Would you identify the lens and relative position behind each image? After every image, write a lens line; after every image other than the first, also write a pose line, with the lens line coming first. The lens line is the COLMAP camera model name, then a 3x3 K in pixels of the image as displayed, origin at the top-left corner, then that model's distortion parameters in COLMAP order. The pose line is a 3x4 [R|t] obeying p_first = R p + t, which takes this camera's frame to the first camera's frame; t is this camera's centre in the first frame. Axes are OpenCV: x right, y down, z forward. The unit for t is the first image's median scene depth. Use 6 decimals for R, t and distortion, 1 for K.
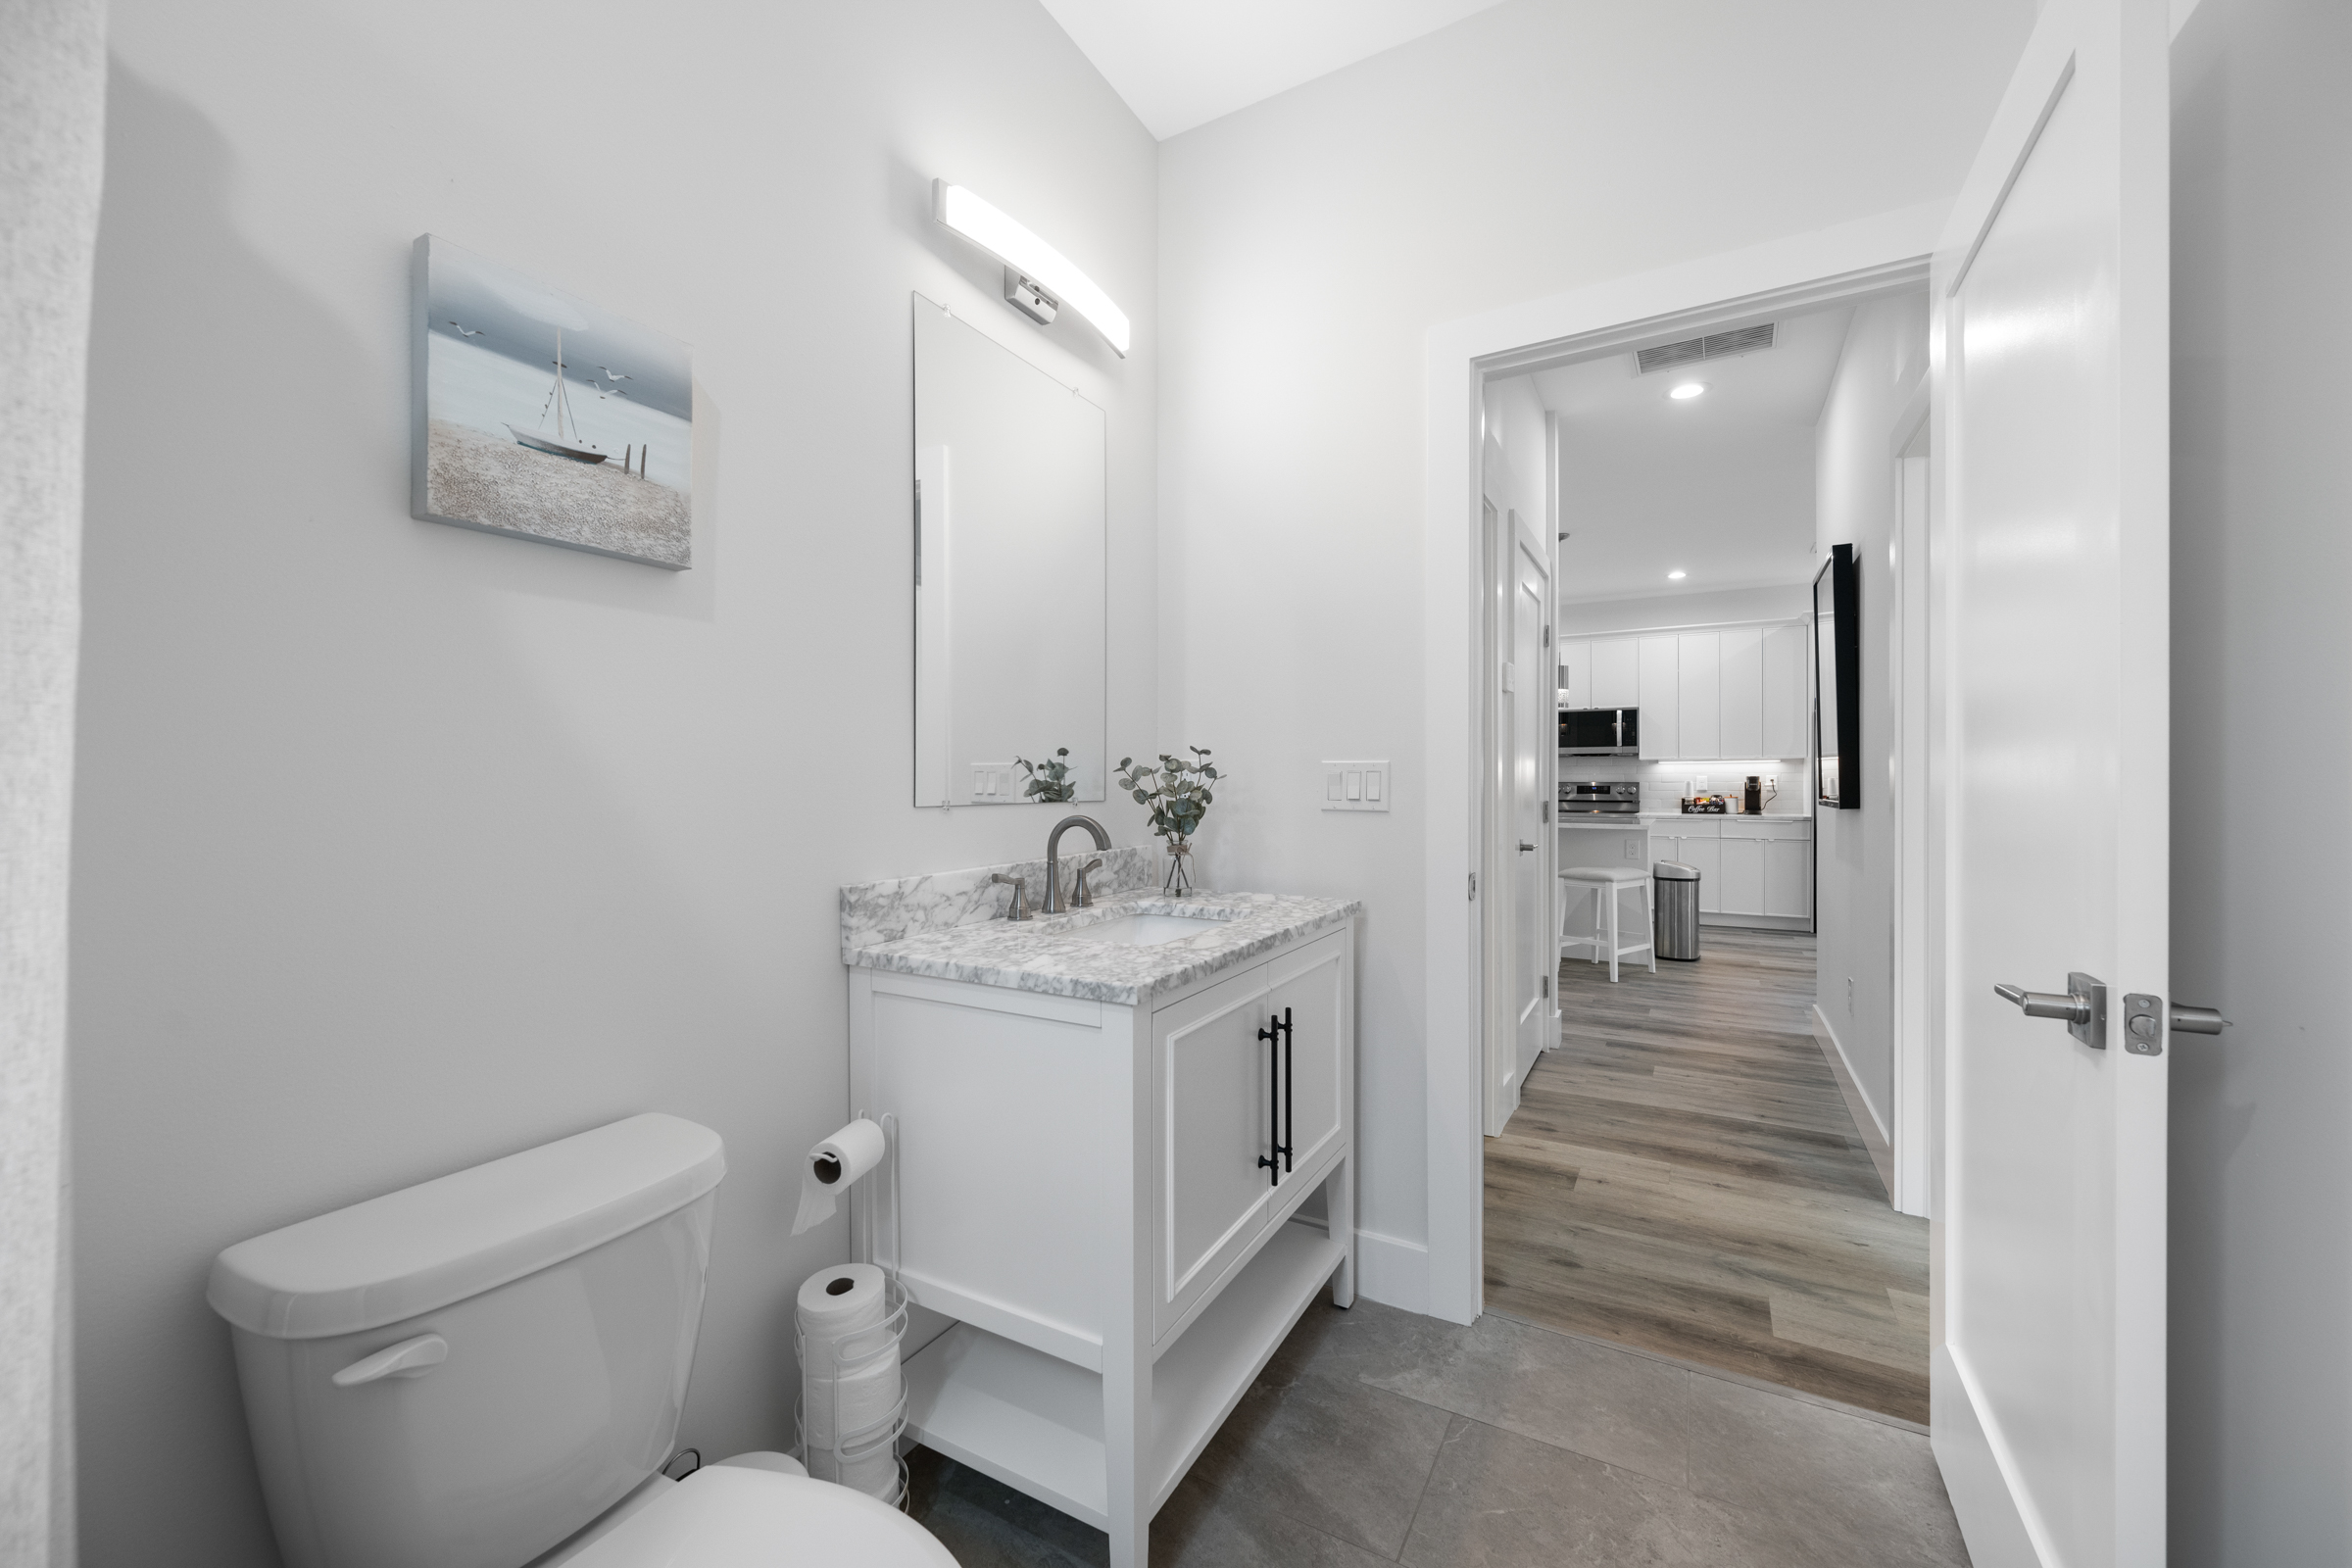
lens RADIAL K [[933.8, 0, 1188.2], [0, 933.8, 778.5], [0, 0, 1]] dist [-0.000685, 0.000009]
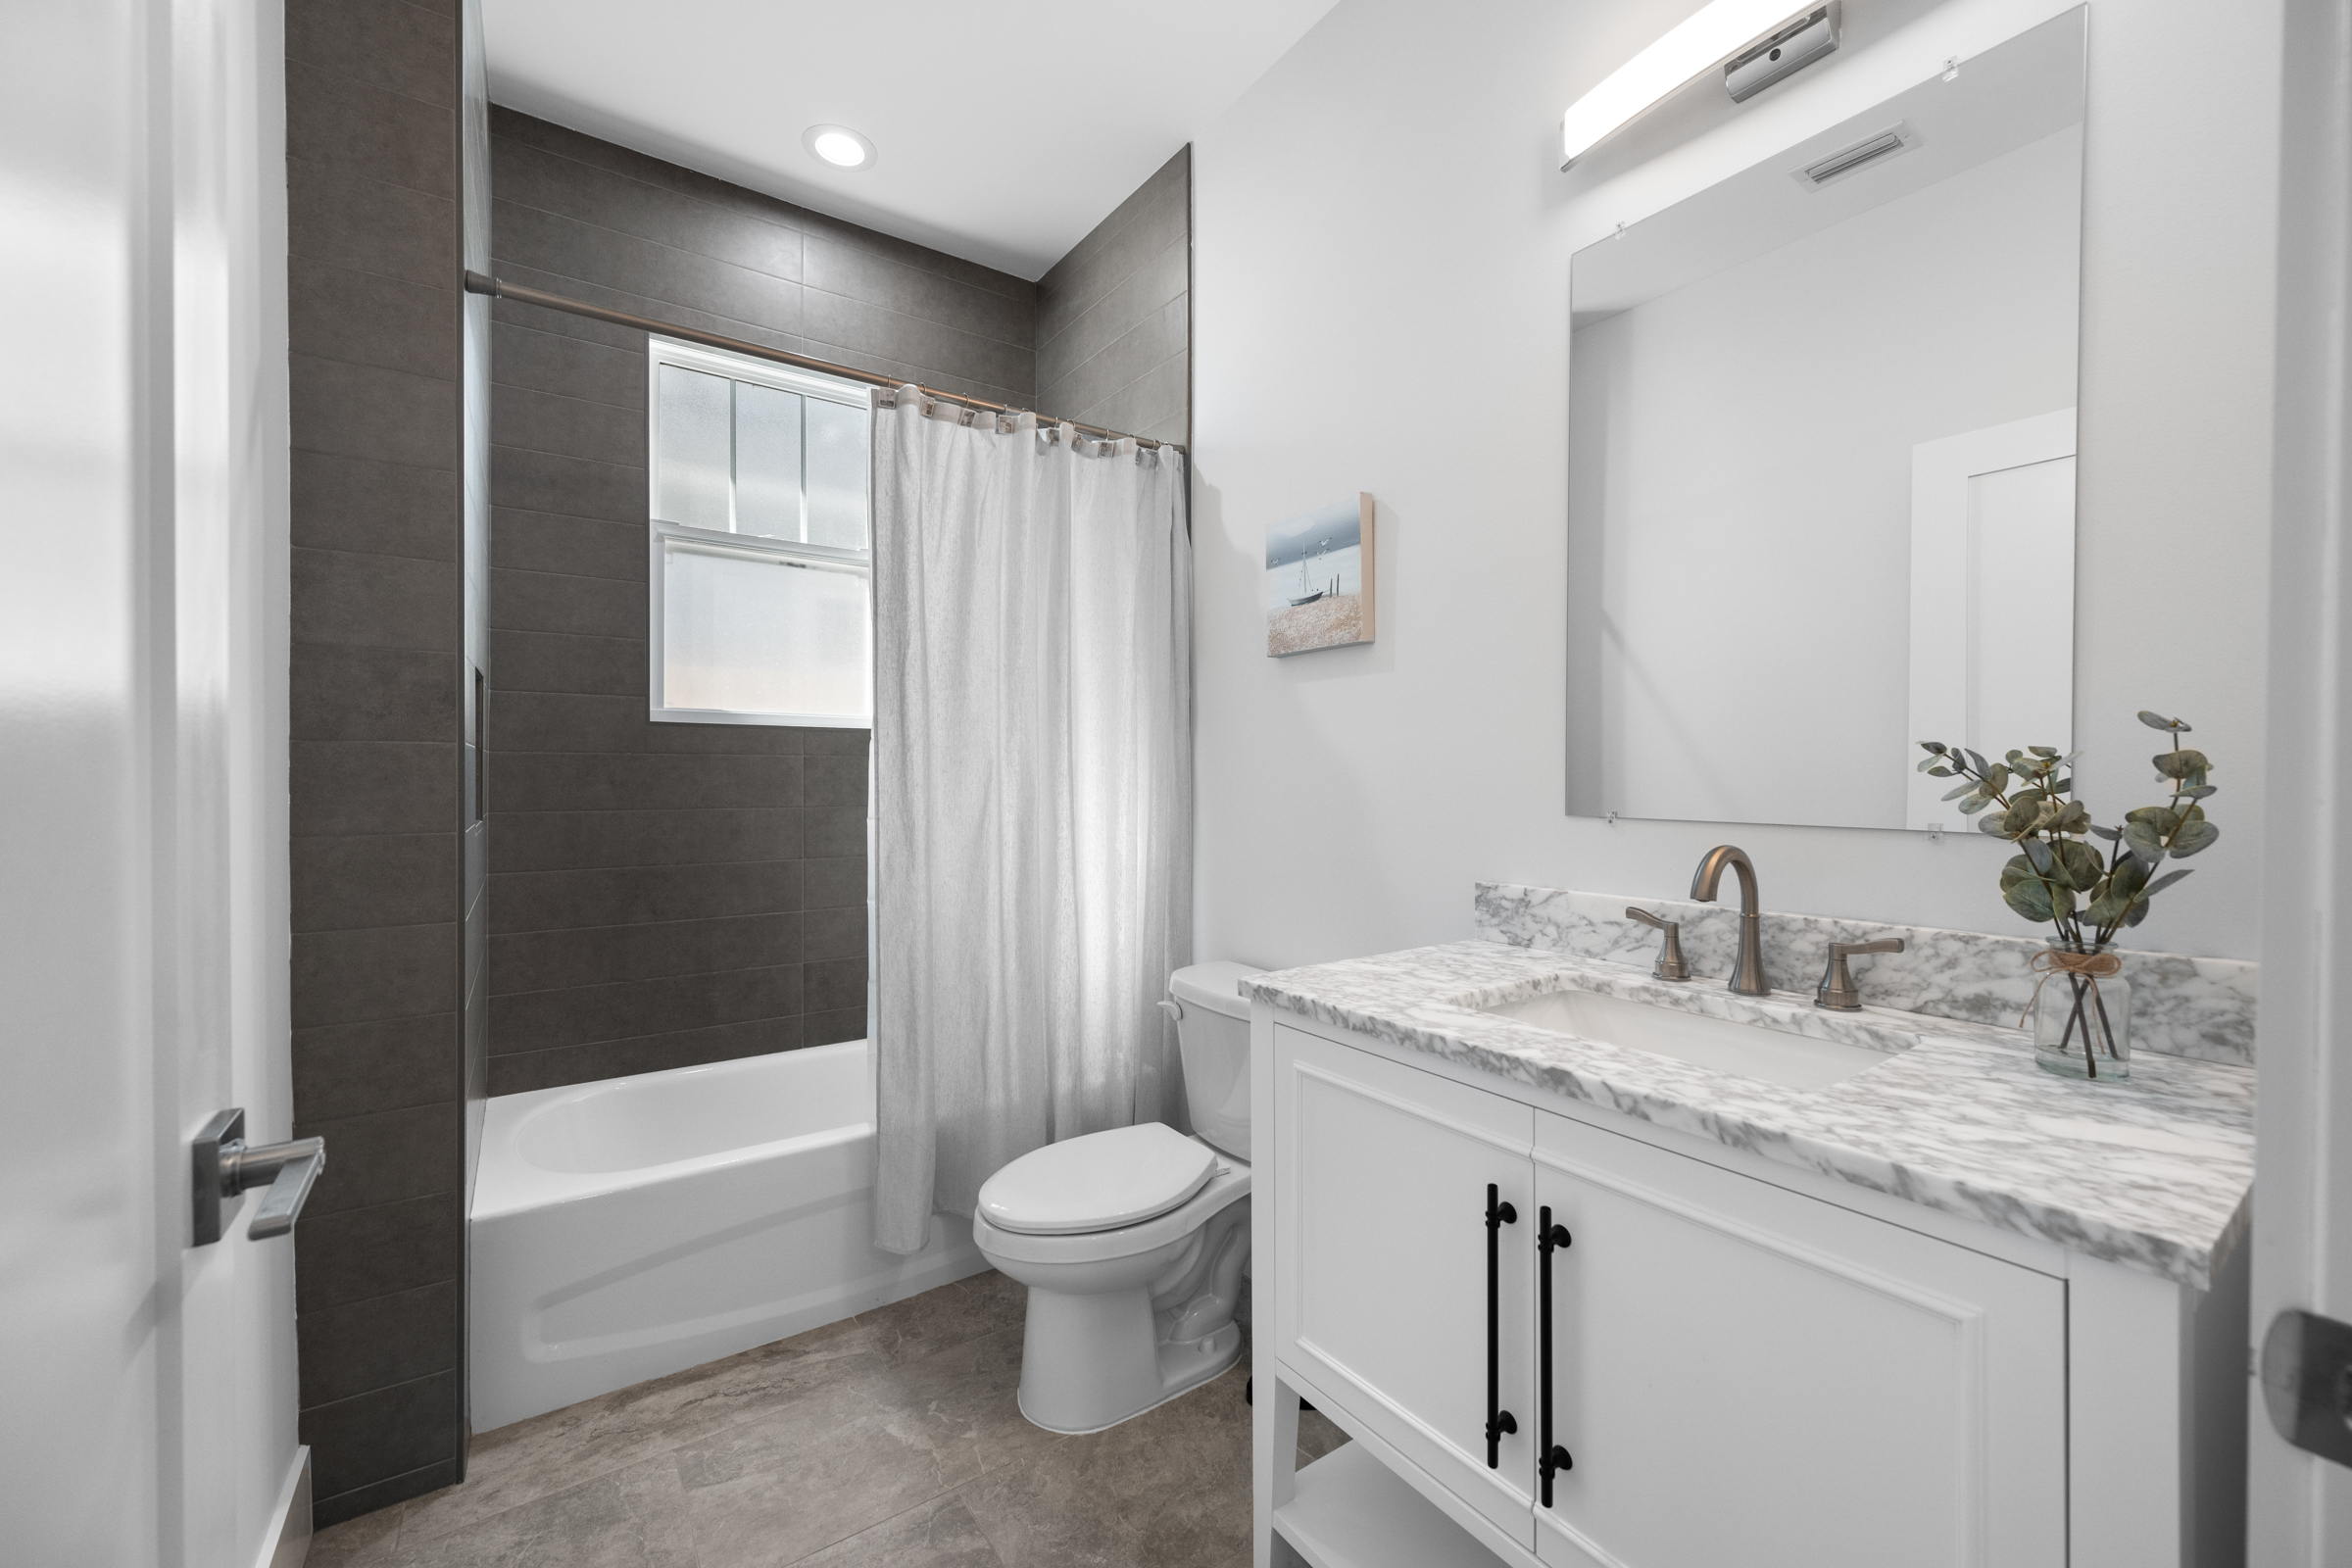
lens RADIAL K [[933.8, 0, 1188.2], [0, 933.8, 778.5], [0, 0, 1]] dist [-0.000685, 0.000009]
pose [[-0.442454, 0.002000, -0.896789, 0.710879], [-0.003982, 0.999983, 0.004195, -0.008743], [0.896782, 0.005428, -0.442439, 1.082345]]
